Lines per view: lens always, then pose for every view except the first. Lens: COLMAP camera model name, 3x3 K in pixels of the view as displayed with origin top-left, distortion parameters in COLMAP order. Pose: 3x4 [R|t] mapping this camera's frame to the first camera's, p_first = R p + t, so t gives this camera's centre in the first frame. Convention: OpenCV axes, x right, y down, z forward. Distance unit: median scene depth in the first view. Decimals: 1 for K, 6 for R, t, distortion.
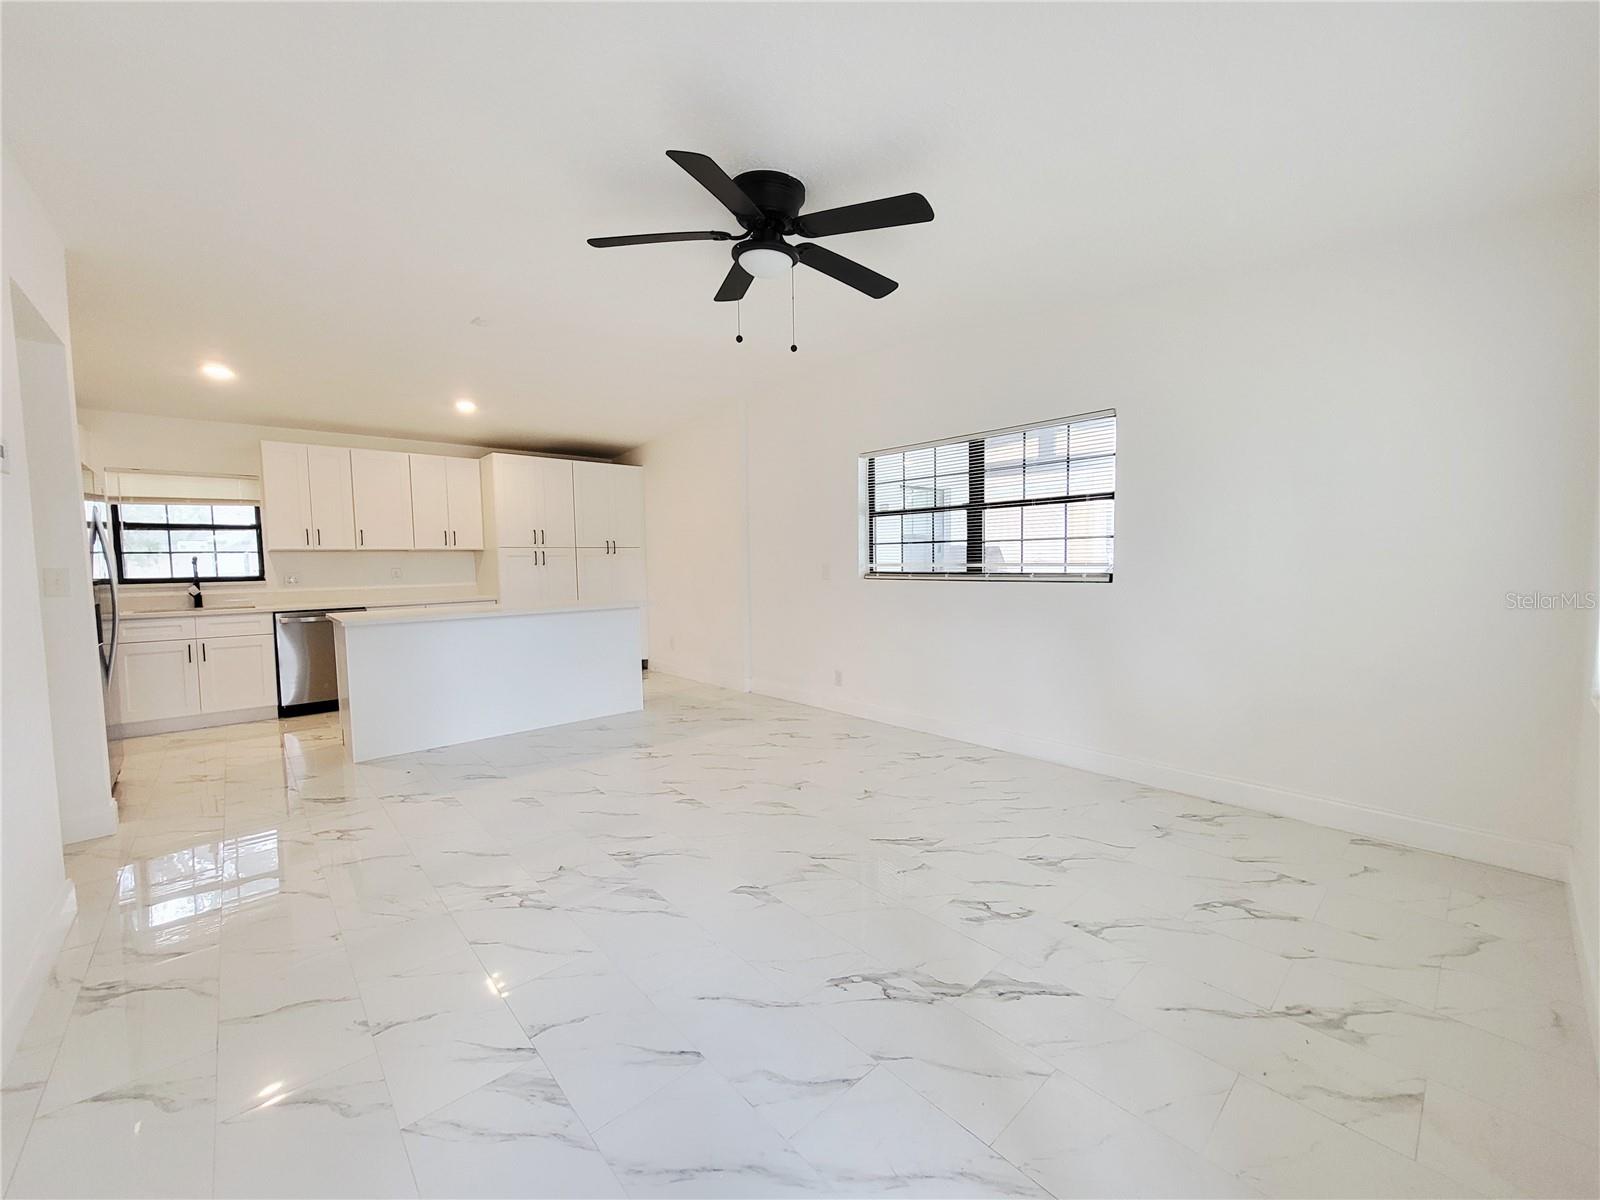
lens RADIAL K [[630.4, 0, 794.5], [0, 630.4, 601.6], [0, 0, 1]] dist [-0.000045, -0.000091]
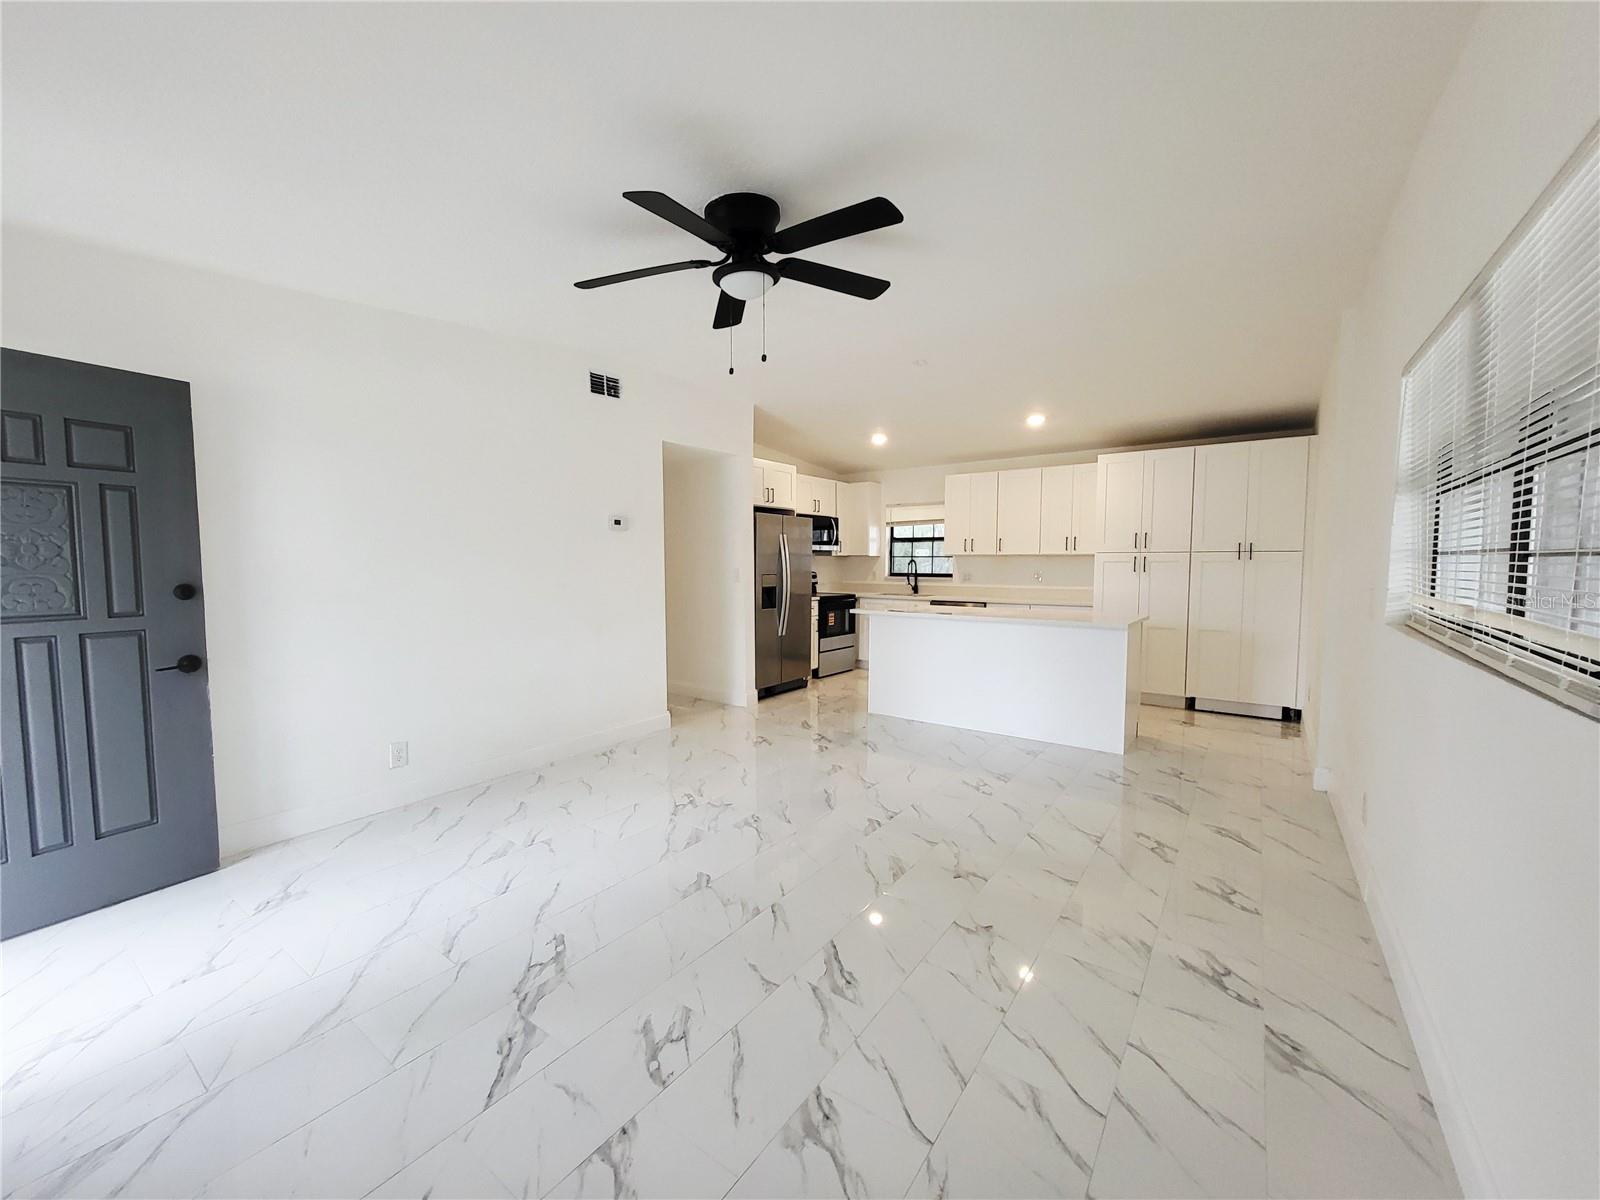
lens RADIAL K [[630.4, 0, 794.5], [0, 630.4, 601.6], [0, 0, 1]] dist [-0.000045, -0.000091]
pose [[0.205842, 0.077578, -0.975505, 0.454469], [-0.069533, 0.995493, 0.064495, -0.048629], [0.976112, 0.054554, 0.210309, 0.411643]]
